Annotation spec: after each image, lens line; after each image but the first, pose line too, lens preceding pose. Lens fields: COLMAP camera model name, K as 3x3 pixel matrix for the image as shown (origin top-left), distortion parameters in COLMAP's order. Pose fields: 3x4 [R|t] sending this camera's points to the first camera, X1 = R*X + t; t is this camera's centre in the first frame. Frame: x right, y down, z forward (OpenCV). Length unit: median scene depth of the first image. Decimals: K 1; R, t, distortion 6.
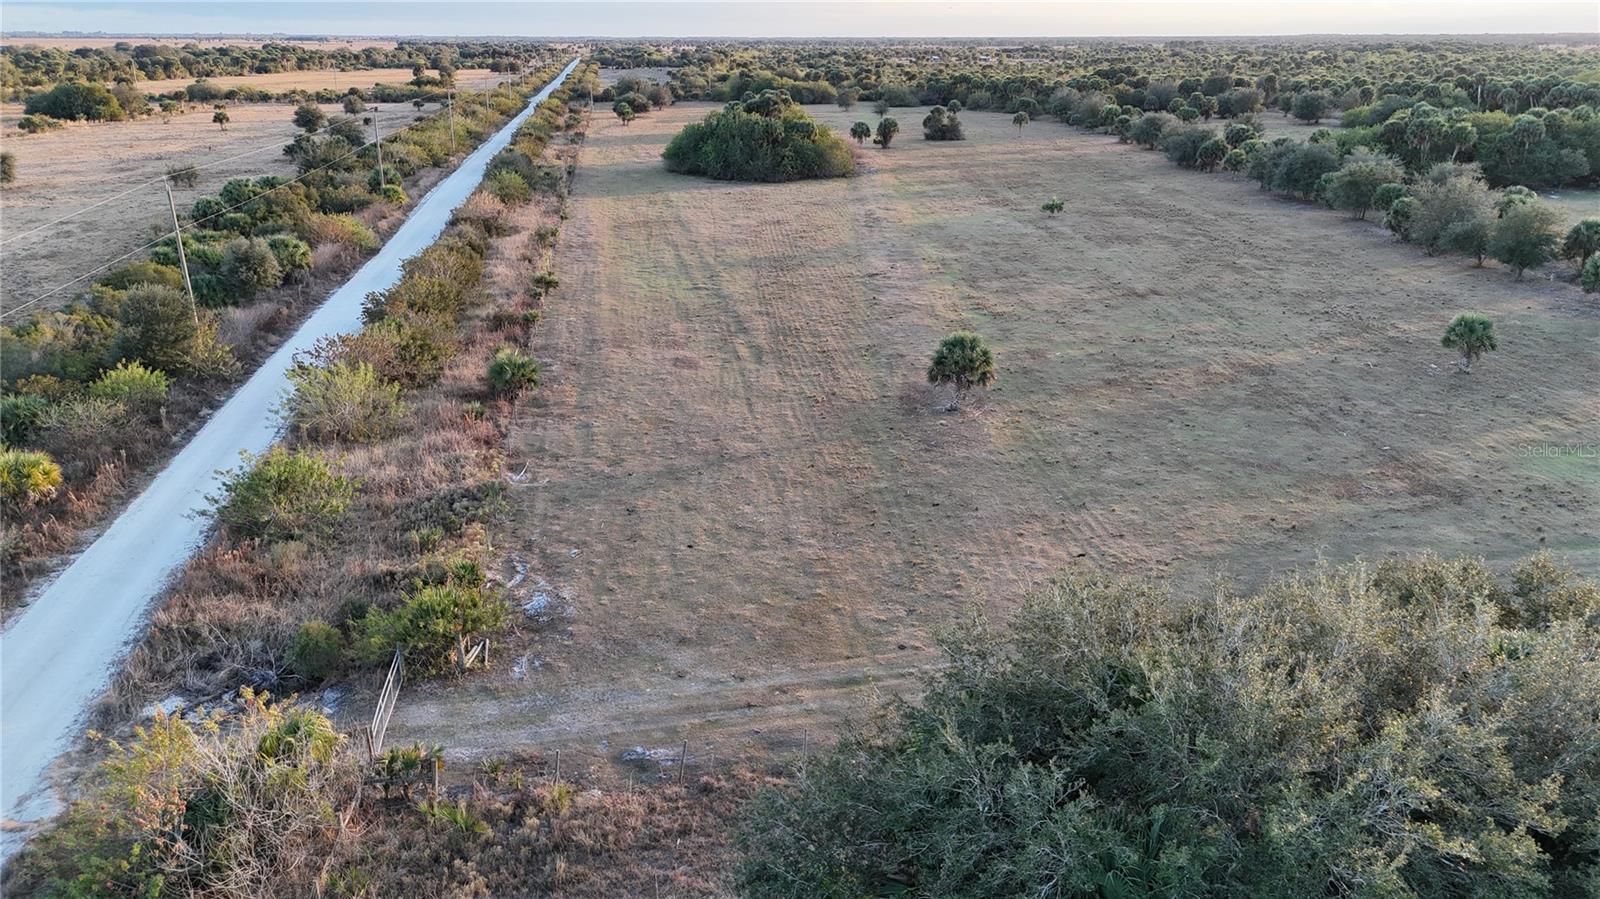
lens RADIAL K [[1193.7, 0, 800.3], [0, 1193.7, 404.0], [0, 0, 1]] dist [0.074505, -0.074759]
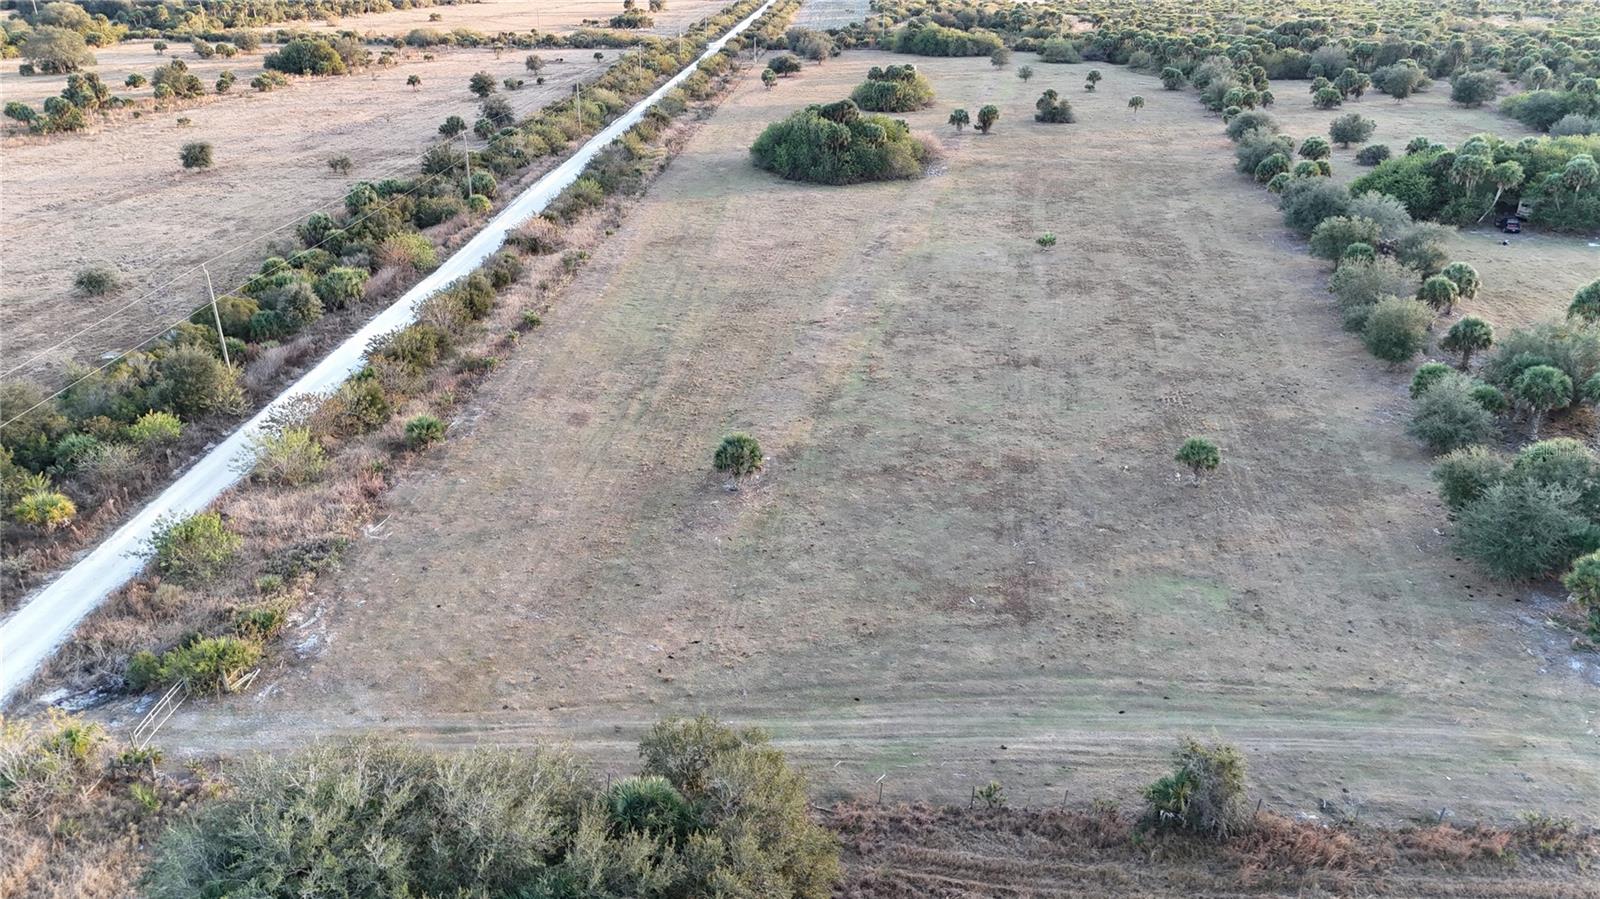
lens RADIAL K [[1193.7, 0, 800.3], [0, 1193.7, 404.0], [0, 0, 1]] dist [0.074505, -0.074759]
pose [[0.979167, 0.077520, -0.187675, 0.220535], [-0.062268, 0.994360, 0.085851, -0.103034], [0.193272, -0.072376, 0.978472, -0.119238]]
